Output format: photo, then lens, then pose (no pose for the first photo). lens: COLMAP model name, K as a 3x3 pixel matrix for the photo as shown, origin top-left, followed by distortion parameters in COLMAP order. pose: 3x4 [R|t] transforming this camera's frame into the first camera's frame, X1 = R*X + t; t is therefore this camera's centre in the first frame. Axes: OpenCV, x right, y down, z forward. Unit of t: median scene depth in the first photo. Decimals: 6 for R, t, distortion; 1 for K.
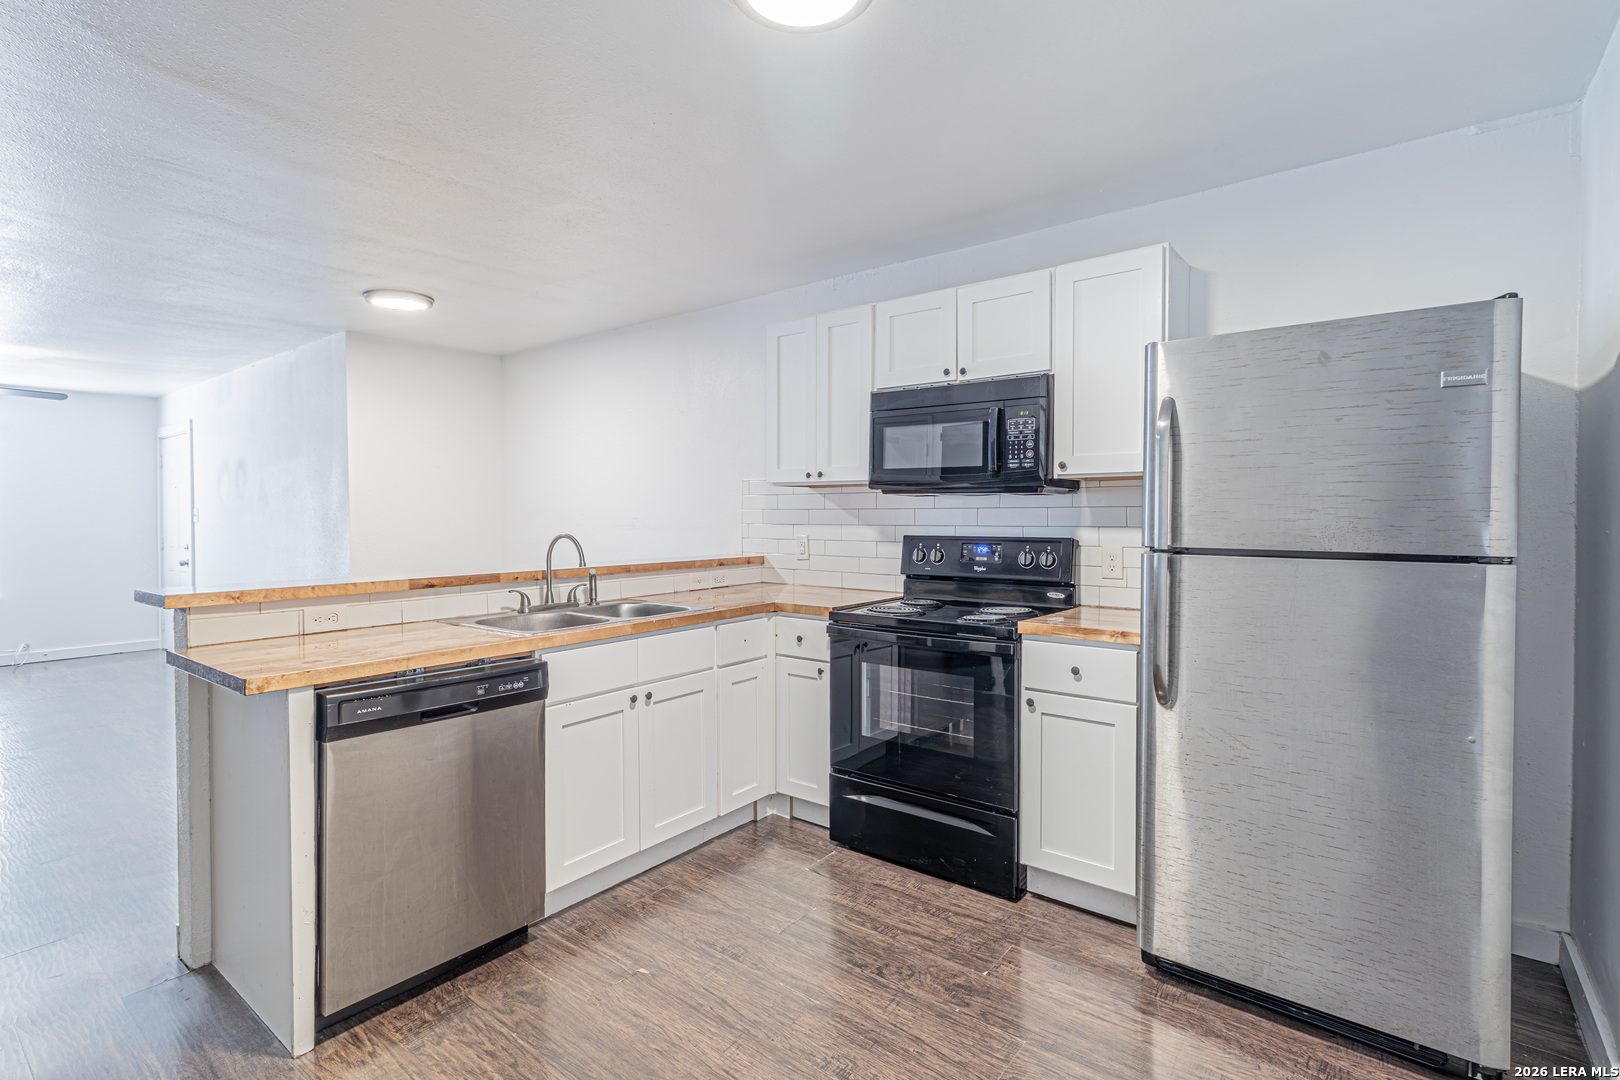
lens RADIAL K [[772.8, 0, 811.4], [0, 772.8, 525.4], [0, 0, 1]] dist [0.004229, 0.000682]
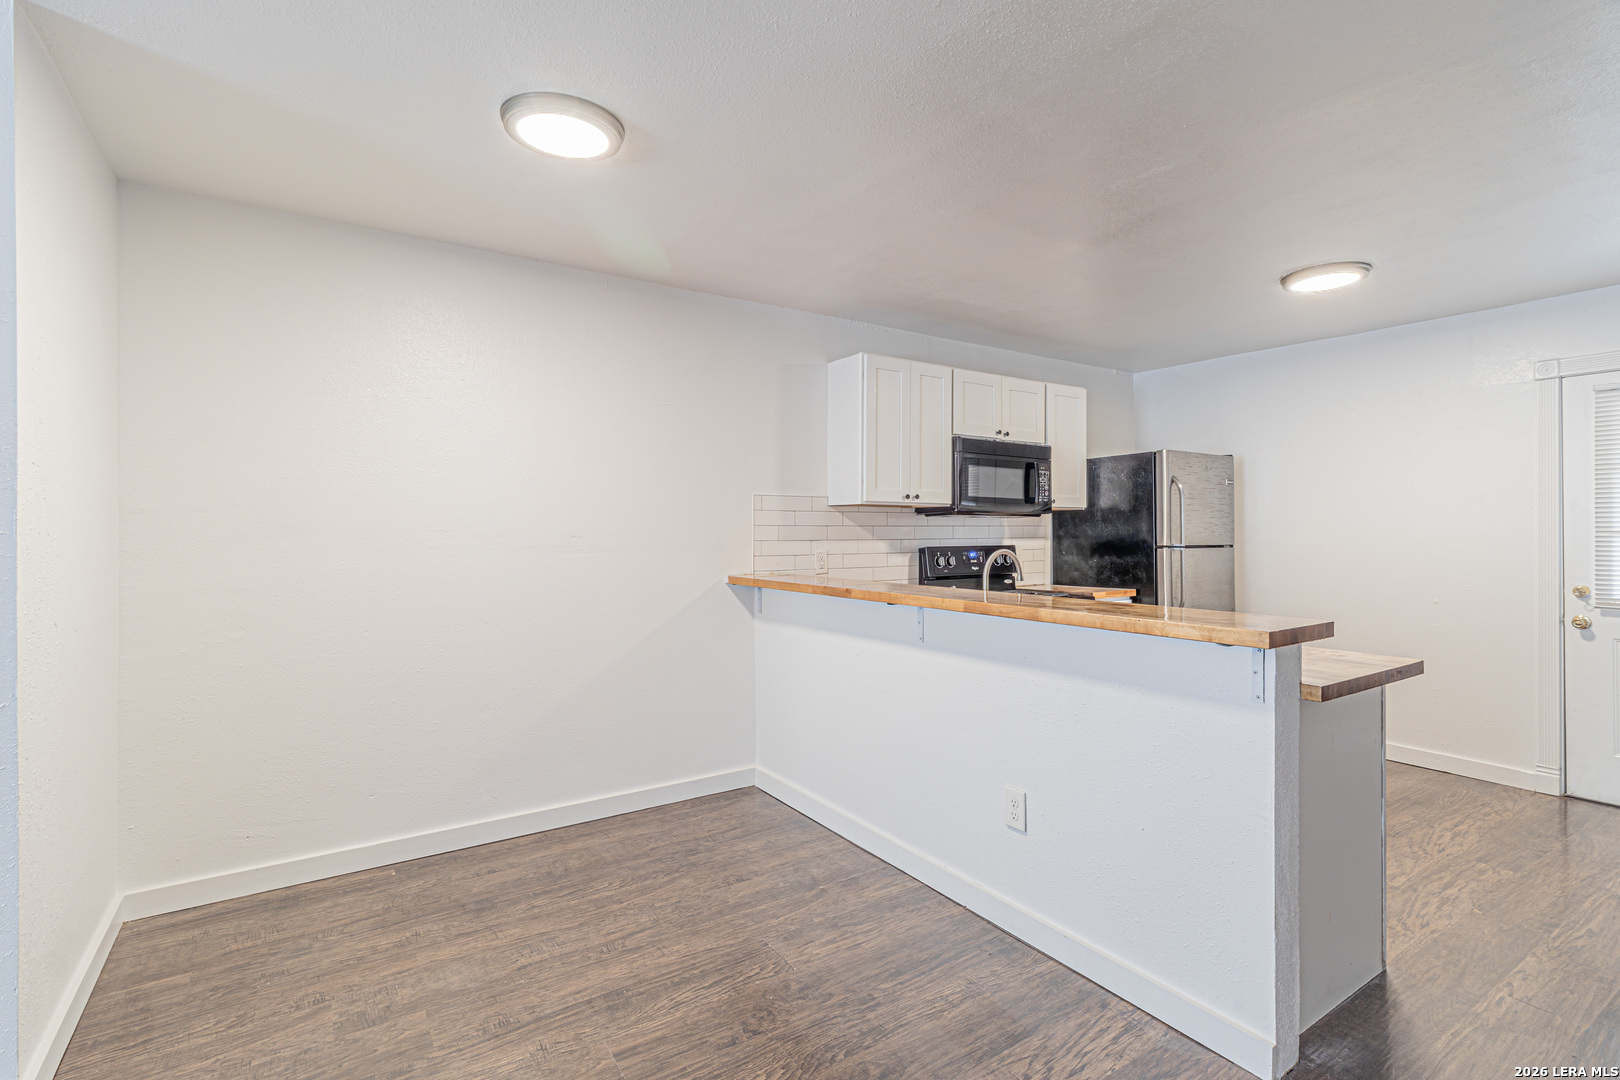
lens RADIAL K [[753.6, 0, 802.6], [0, 753.6, 527.0], [0, 0, 1]] dist [0.006133, -0.001108]
pose [[0.319134, 0.003969, 0.947701, -1.289164], [0.014642, 0.999851, -0.009119, -0.013241], [-0.947597, 0.016787, 0.319028, 0.905043]]
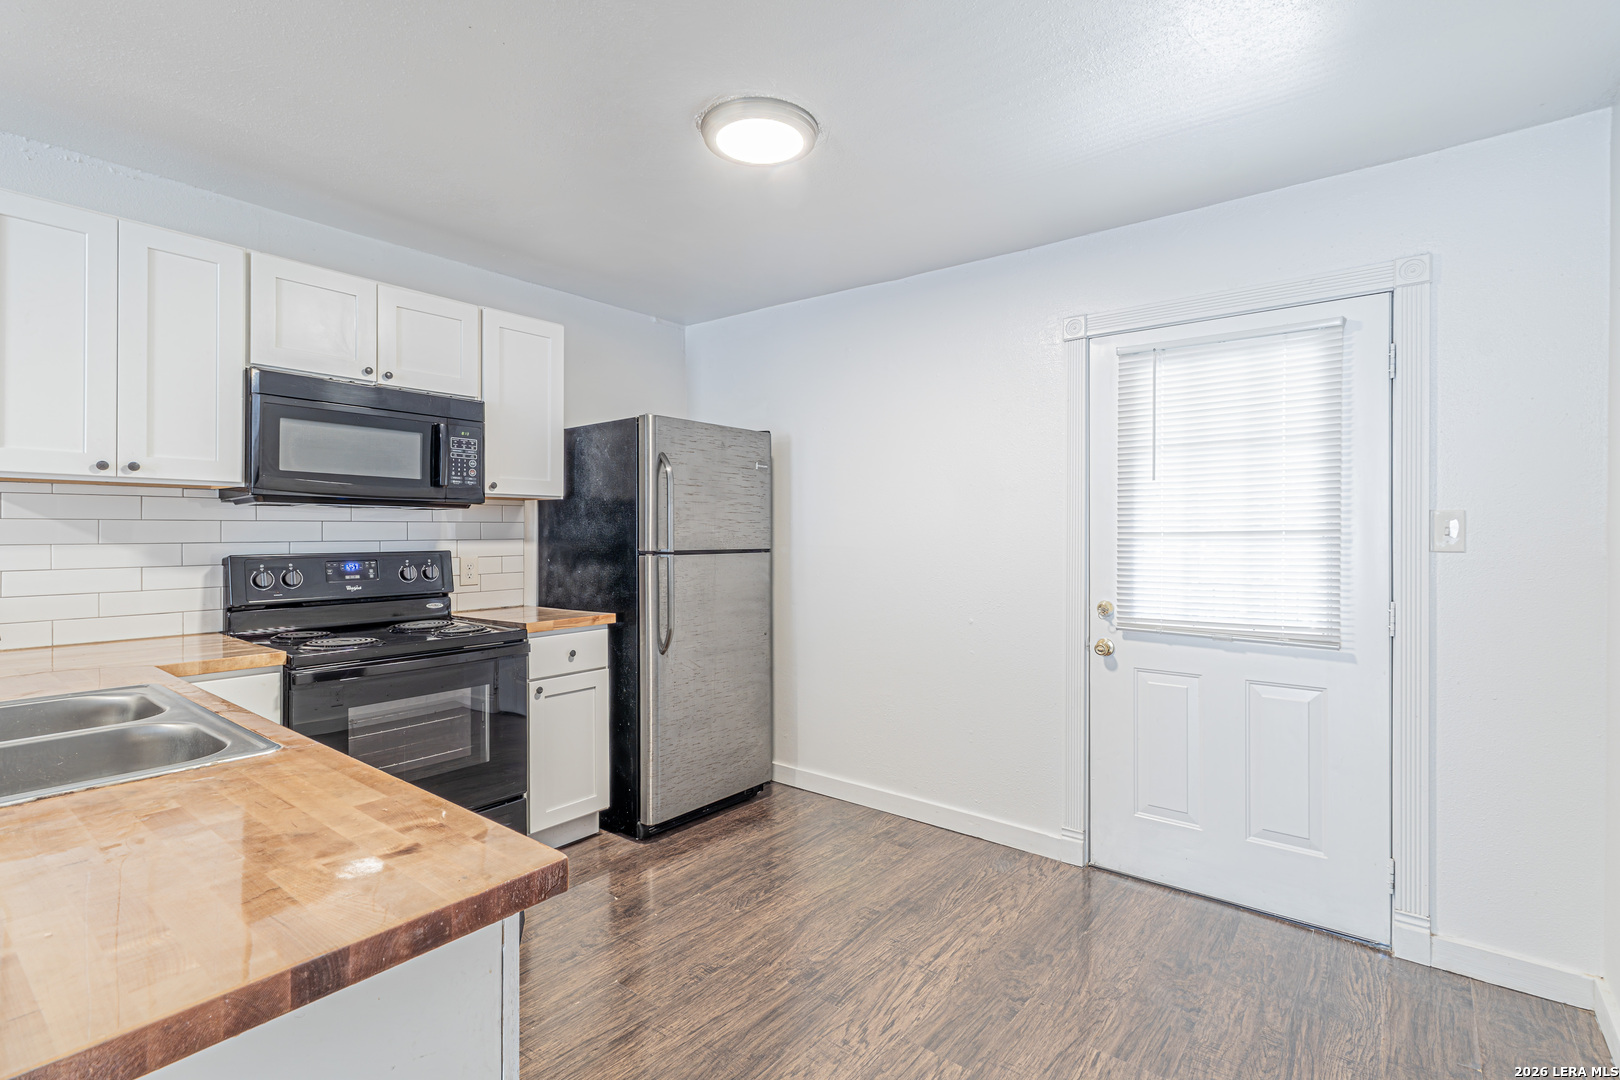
lens RADIAL K [[748.8, 0, 811.4], [0, 748.8, 529.0], [0, 0, 1]] dist [0.002096, 0.000101]
pose [[0.007051, 0.000746, 0.999975, -0.699602], [0.011215, 0.999937, -0.000825, -0.007134], [-0.999912, 0.011221, 0.007042, 0.480465]]
